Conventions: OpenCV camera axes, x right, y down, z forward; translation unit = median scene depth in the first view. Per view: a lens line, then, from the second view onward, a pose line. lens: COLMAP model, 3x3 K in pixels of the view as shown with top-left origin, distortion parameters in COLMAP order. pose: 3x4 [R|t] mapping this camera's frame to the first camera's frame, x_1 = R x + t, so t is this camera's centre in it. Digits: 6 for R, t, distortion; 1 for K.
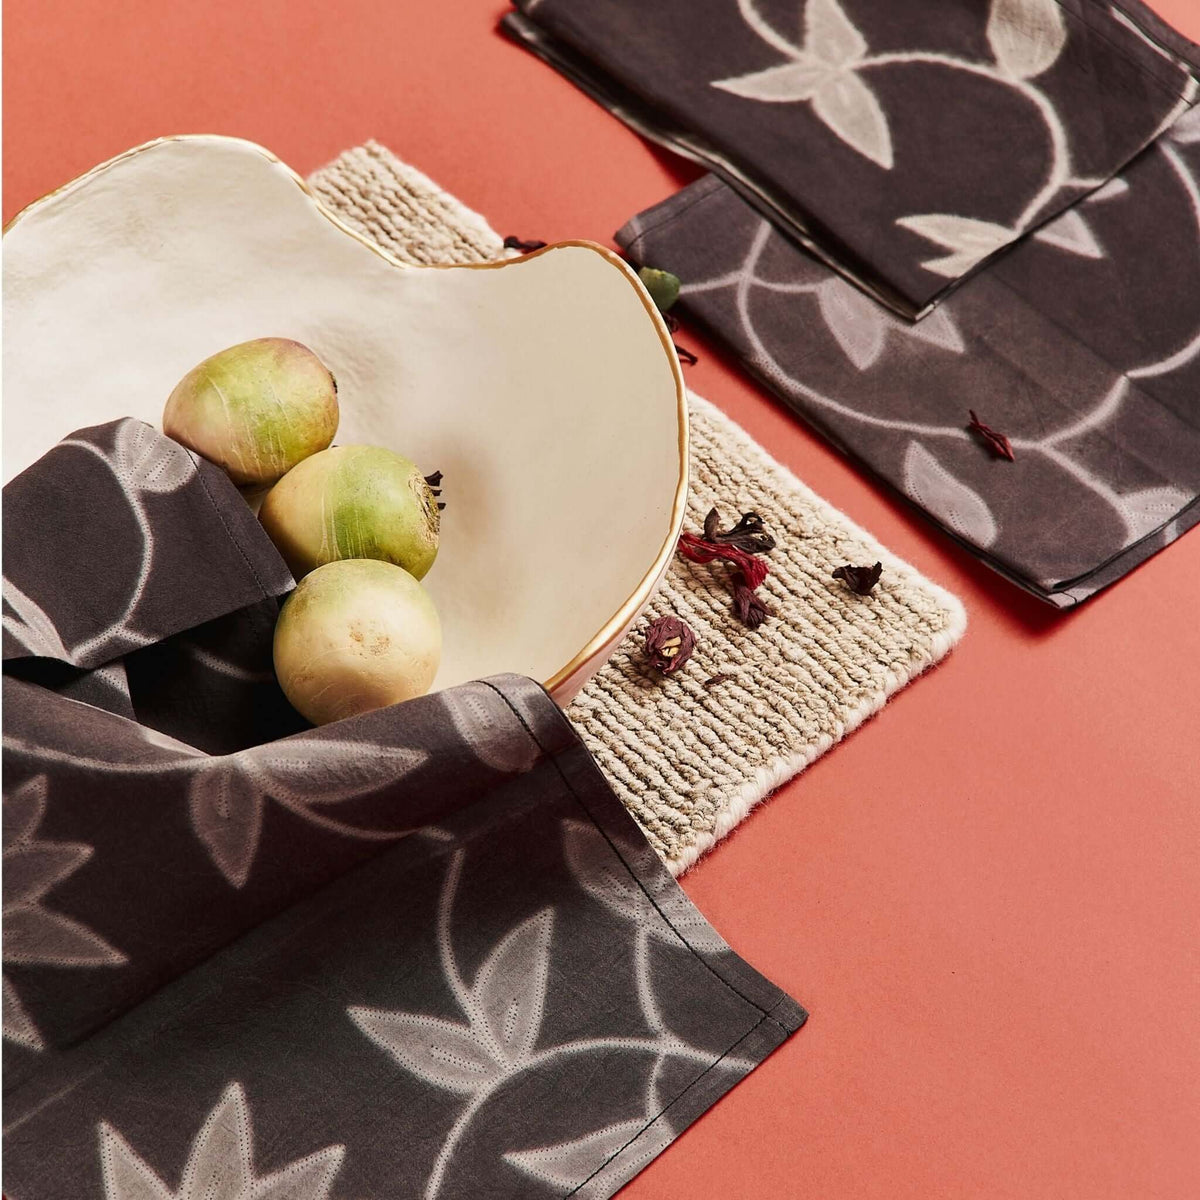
lens RADIAL K [[3814.5, 0, 600.0], [0, 3814.5, 600.0], [0, 0, 1]] dist [-0.109644, 5.018392]
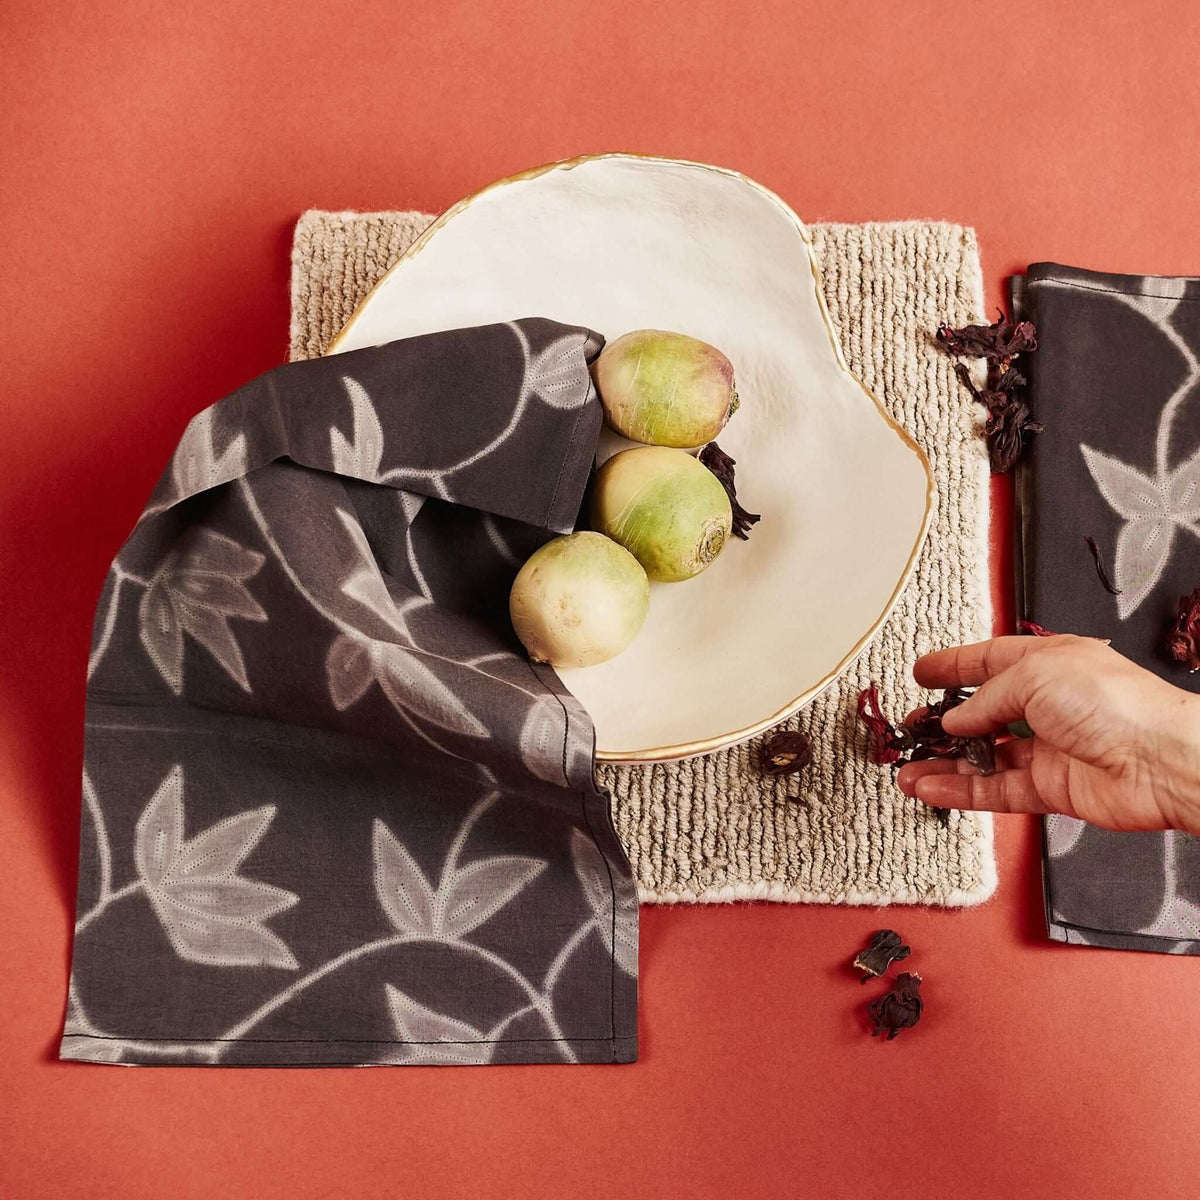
lens RADIAL K [[3814.5, 0, 600.0], [0, 3814.5, 600.0], [0, 0, 1]] dist [-0.109644, 5.018392]
pose [[0.729590, 0.657212, -0.189132, 0.178476], [-0.596878, 0.746926, 0.292983, -0.359033], [0.333820, -0.100869, 0.937225, -0.180958]]
